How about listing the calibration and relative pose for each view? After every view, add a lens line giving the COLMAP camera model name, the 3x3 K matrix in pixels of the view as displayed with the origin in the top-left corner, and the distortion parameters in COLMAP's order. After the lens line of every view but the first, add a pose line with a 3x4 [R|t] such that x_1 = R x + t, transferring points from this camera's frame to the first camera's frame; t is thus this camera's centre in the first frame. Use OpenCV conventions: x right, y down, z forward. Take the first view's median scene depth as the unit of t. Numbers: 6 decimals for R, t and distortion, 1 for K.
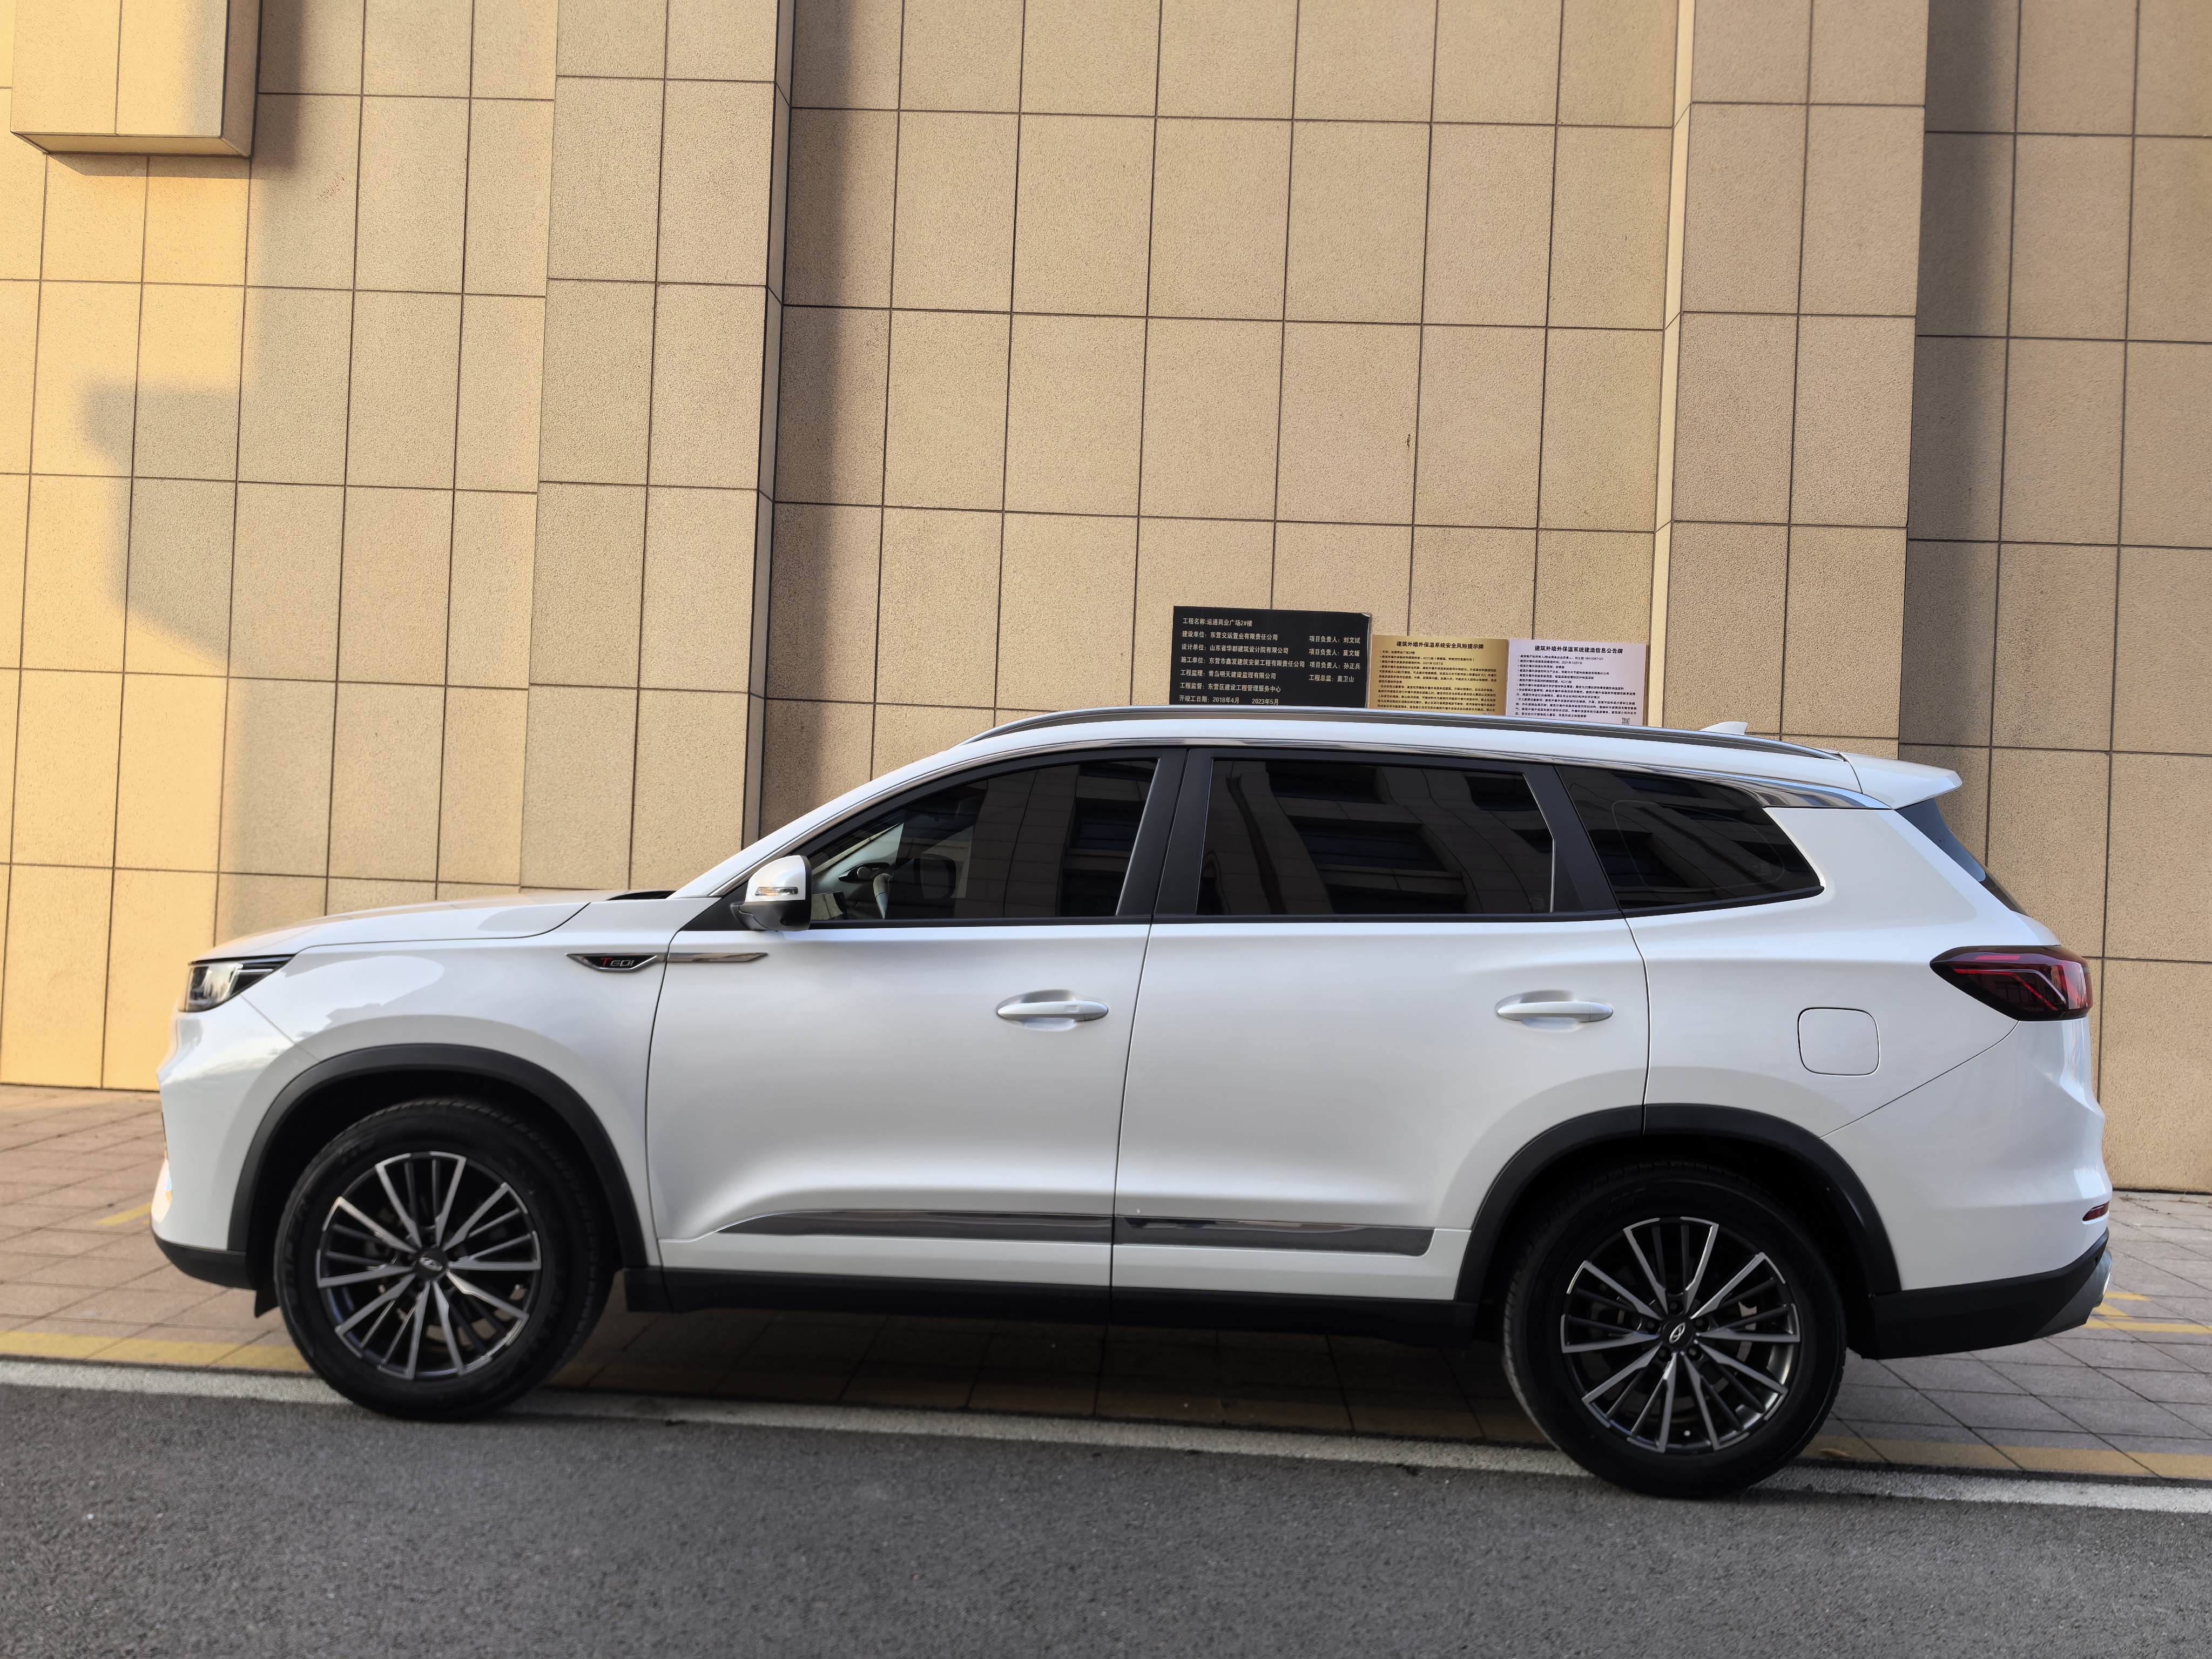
lens RADIAL K [[1751.1, 0, 1092.8], [0, 1751.1, 831.4], [0, 0, 1]] dist [0.046743, -0.060420]
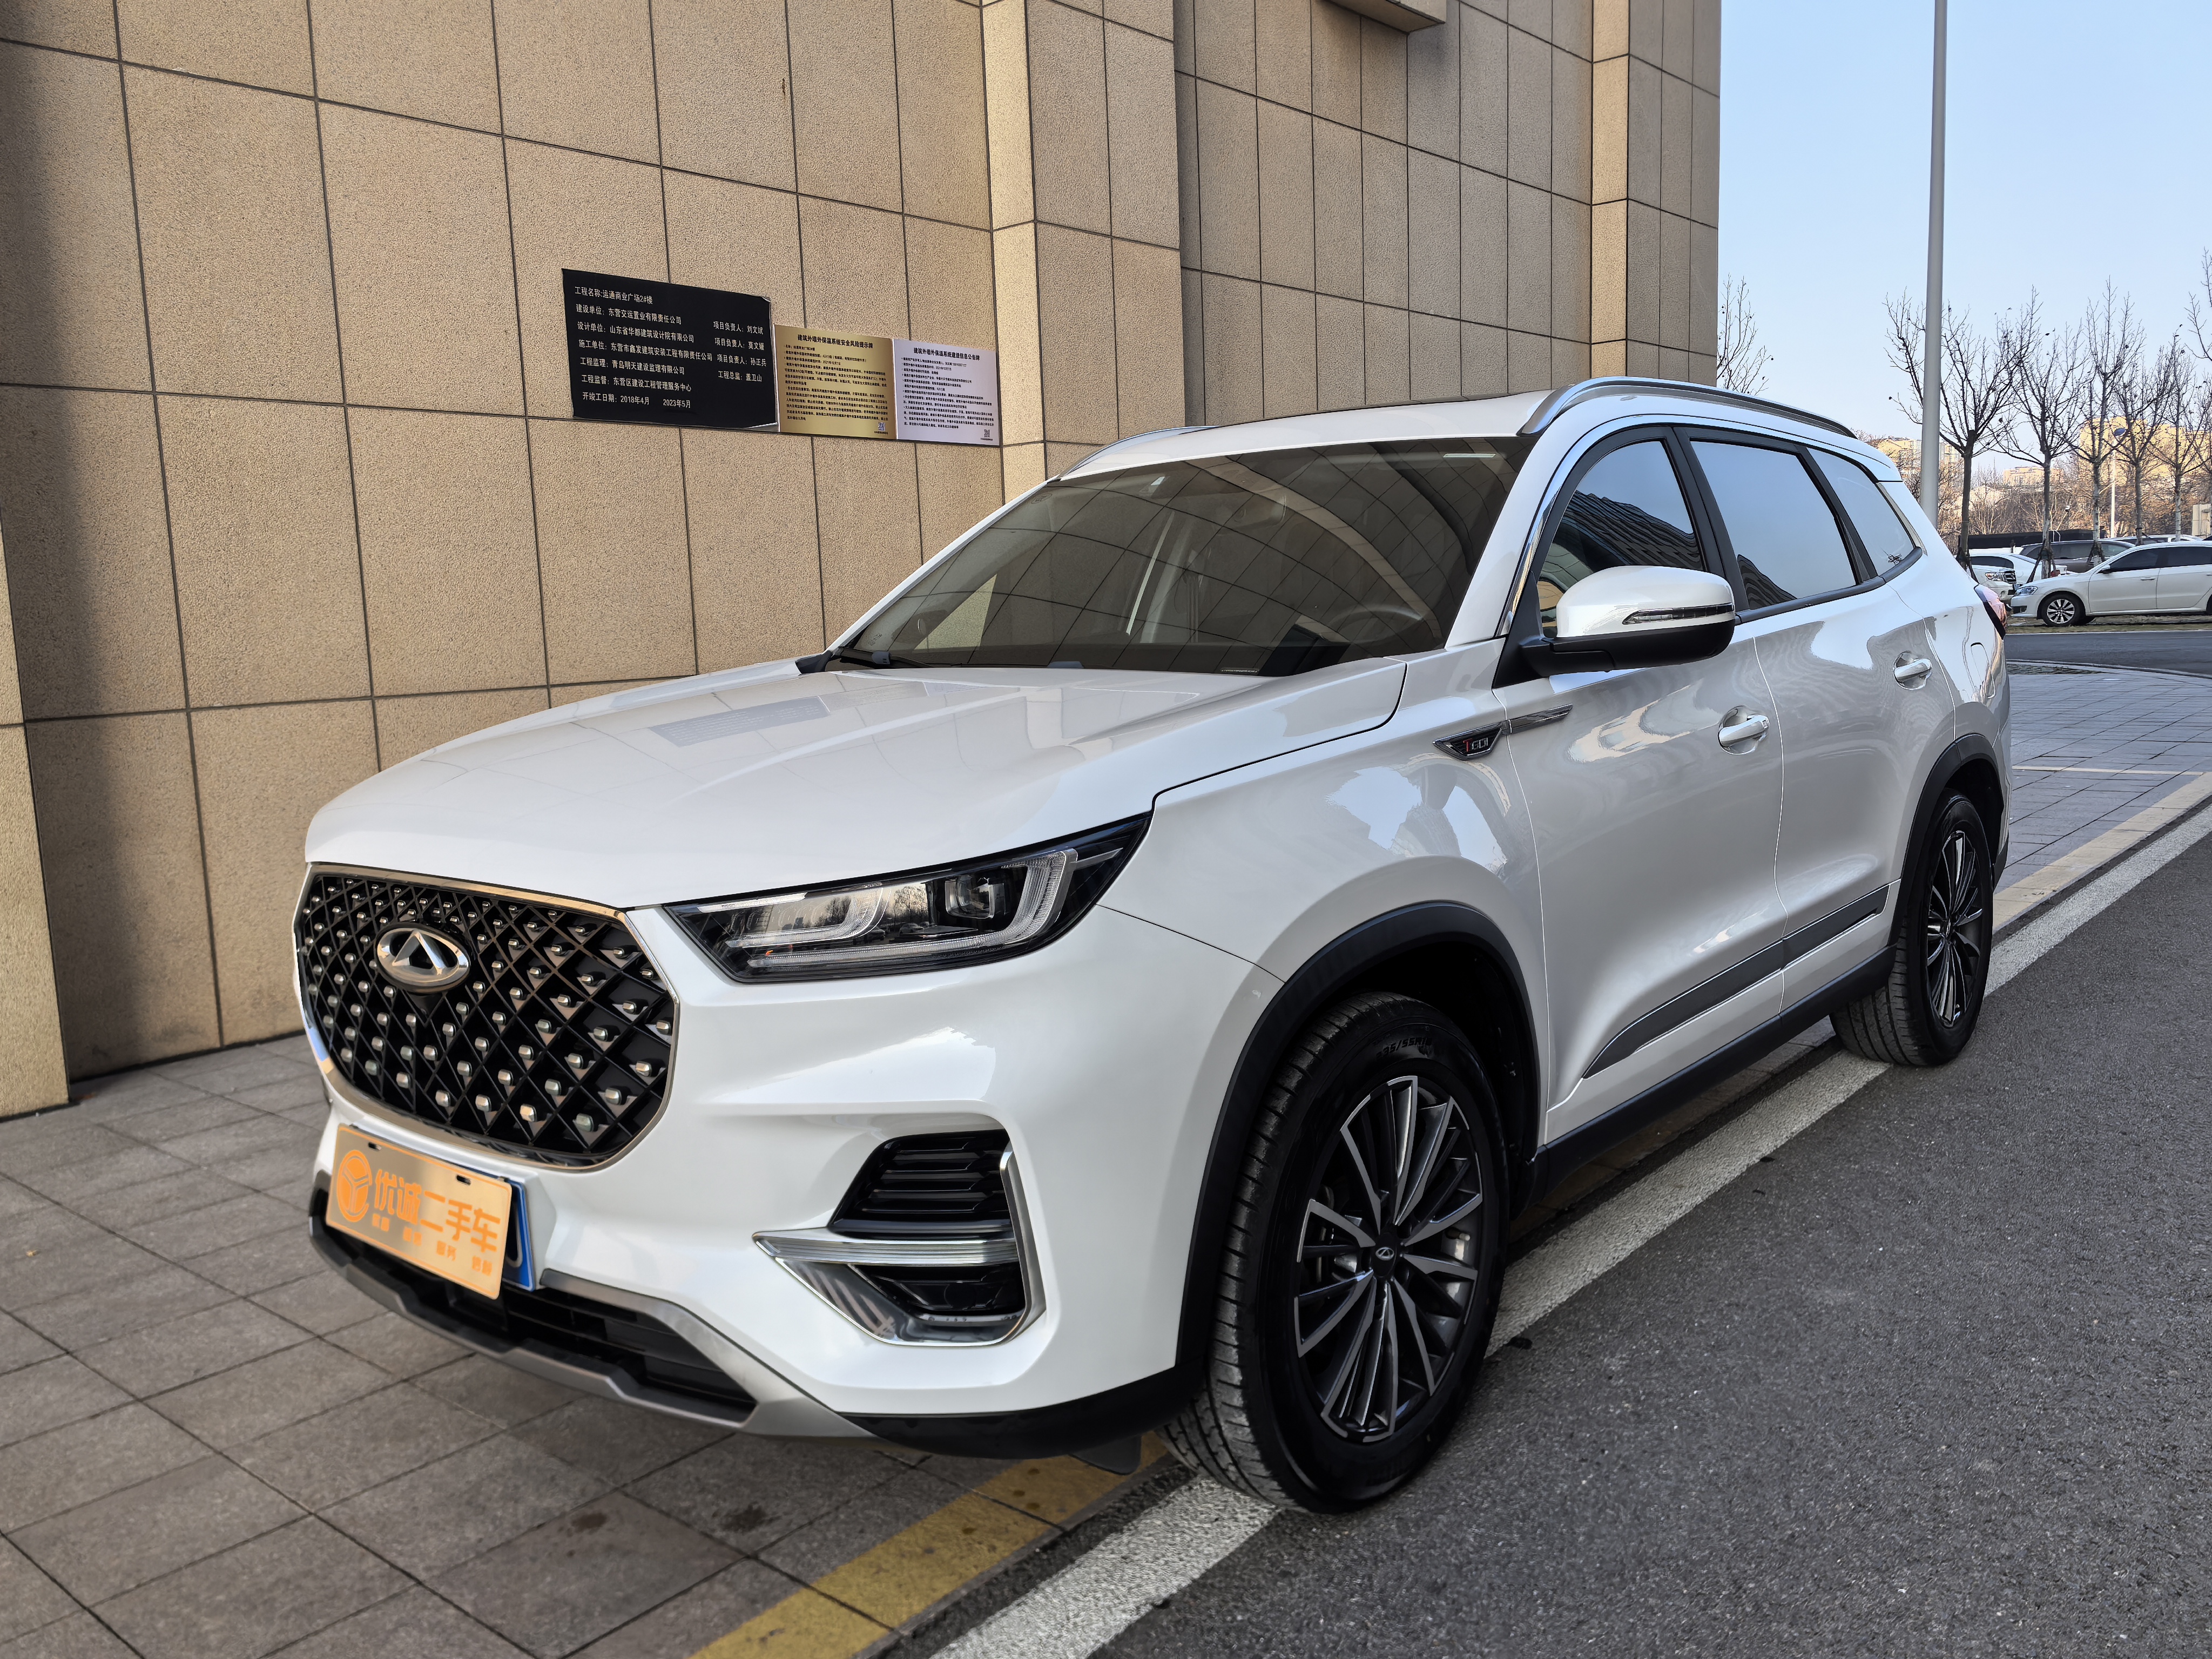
lens RADIAL K [[1751.1, 0, 1105.1], [0, 1751.1, 829.0], [0, 0, 1]] dist [0.046743, -0.060420]
pose [[0.605758, -0.167634, 0.777790, -0.441751], [0.055318, 0.984061, 0.169008, -0.007638], [-0.793724, -0.059352, 0.605376, 0.347922]]
